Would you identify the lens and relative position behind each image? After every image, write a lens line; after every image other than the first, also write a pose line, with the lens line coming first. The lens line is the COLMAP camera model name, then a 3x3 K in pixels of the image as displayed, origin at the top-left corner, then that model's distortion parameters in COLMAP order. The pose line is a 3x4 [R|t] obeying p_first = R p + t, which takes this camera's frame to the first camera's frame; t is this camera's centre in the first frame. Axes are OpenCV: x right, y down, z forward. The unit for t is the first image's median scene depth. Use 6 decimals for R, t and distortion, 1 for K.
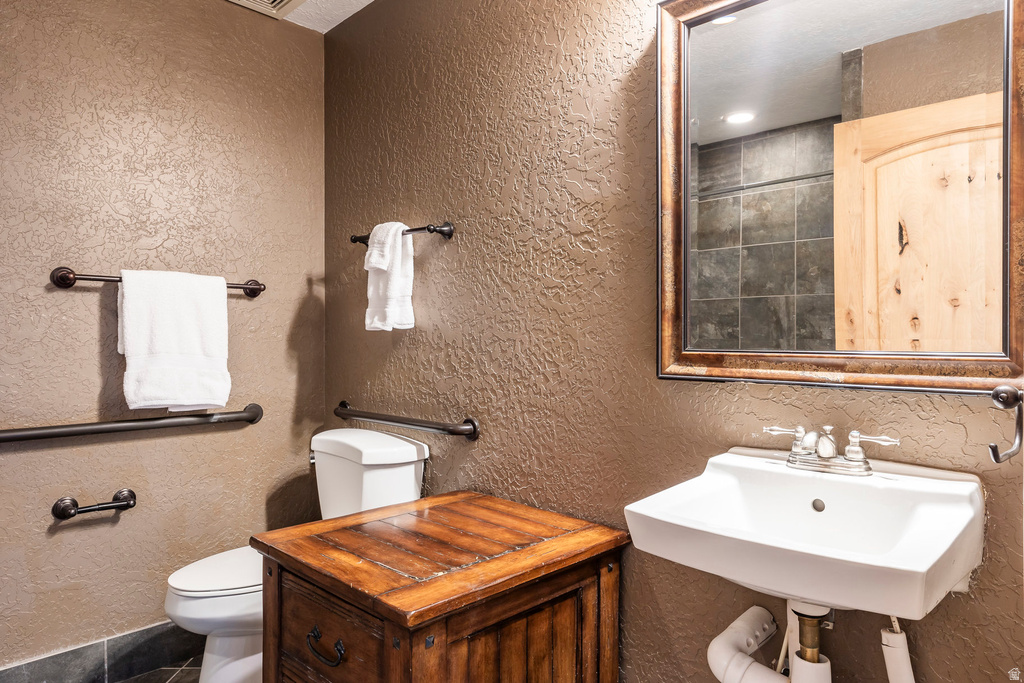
lens RADIAL K [[674.5, 0, 512.6], [0, 674.5, 342.6], [0, 0, 1]] dist [-0.005395, -0.000766]
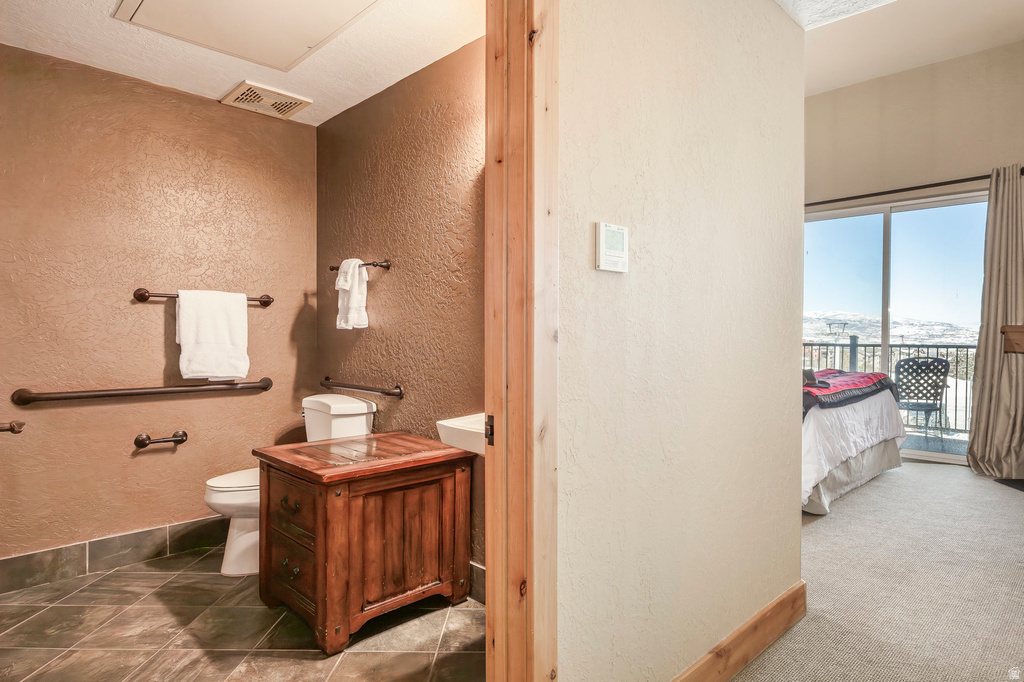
lens RADIAL K [[574.0, 0, 507.6], [0, 574.0, 340.3], [0, 0, 1]] dist [-0.005040, -0.003376]
pose [[0.999968, 0.003574, -0.007133, 0.197175], [-0.003555, 0.999990, 0.002750, 0.003215], [0.007143, -0.002725, 0.999971, -0.331317]]
